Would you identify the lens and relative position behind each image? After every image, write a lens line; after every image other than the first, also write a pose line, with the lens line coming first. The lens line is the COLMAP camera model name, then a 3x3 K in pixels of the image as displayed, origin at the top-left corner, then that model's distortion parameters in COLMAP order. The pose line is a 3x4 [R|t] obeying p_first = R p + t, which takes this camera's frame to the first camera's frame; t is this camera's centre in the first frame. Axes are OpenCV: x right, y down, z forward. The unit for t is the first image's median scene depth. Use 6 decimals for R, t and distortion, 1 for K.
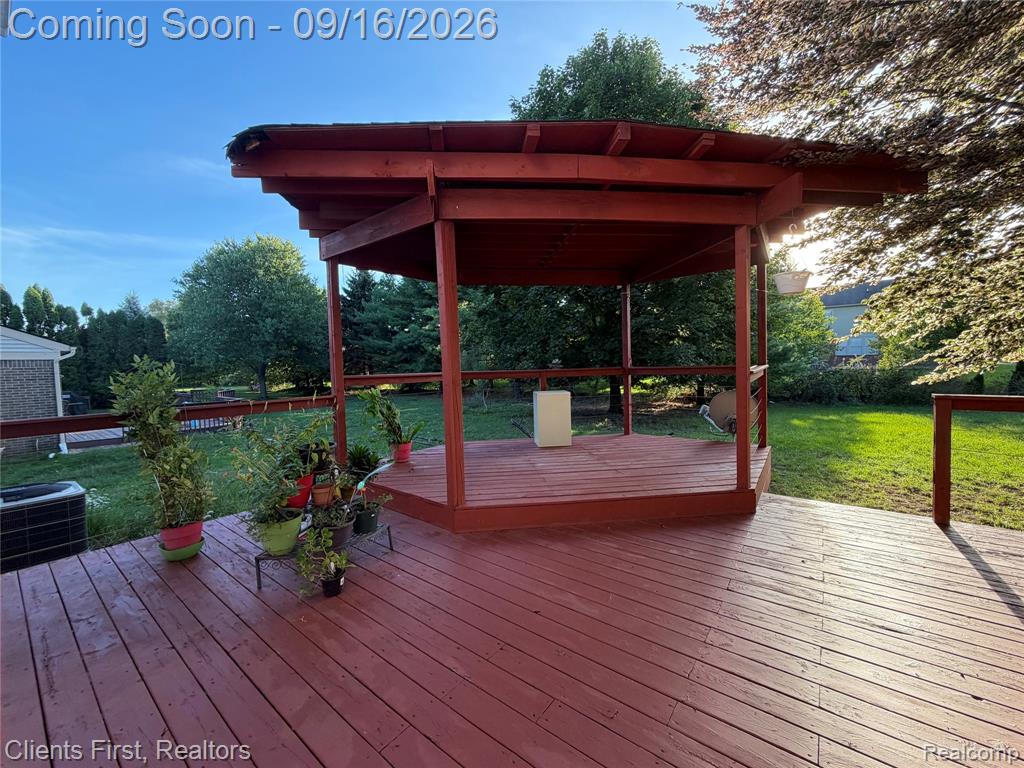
lens RADIAL K [[407.0, 0, 509.8], [0, 407.0, 387.0], [0, 0, 1]] dist [-0.000051, 0.000021]
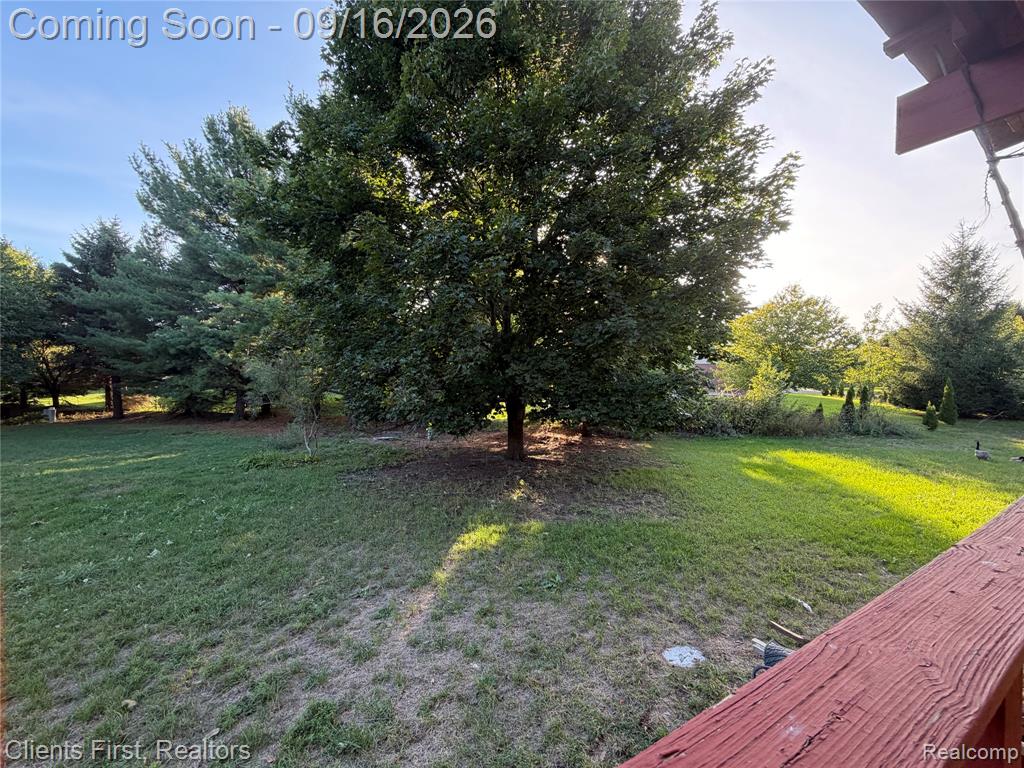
lens RADIAL K [[407.0, 0, 509.8], [0, 407.0, 387.0], [0, 0, 1]] dist [-0.000051, 0.000021]
pose [[0.921261, 0.024373, 0.388181, -0.052632], [-0.008988, 0.999102, -0.041402, -0.075468], [-0.388842, 0.034654, 0.920653, 0.817383]]
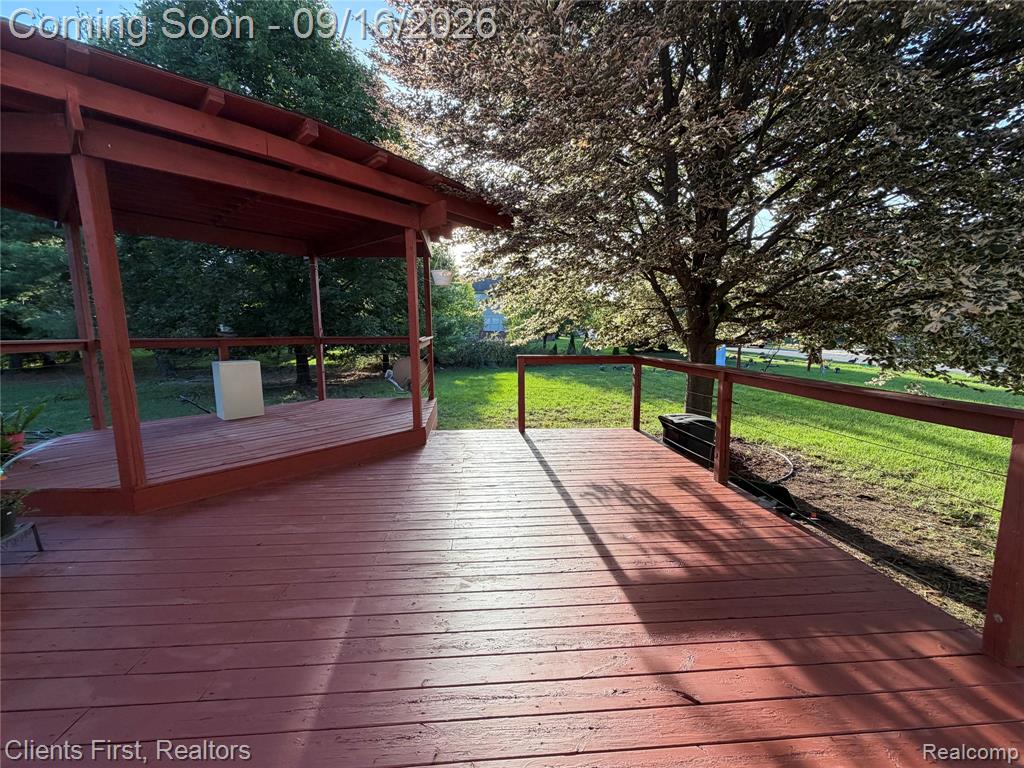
lens RADIAL K [[410.3, 0, 507.4], [0, 410.3, 384.0], [0, 0, 1]] dist [-0.000176, -0.000068]
pose [[0.747752, -0.060564, 0.661210, -0.049424], [0.019676, 0.997415, 0.069108, 0.008728], [-0.663686, -0.038666, 0.747011, -0.108648]]
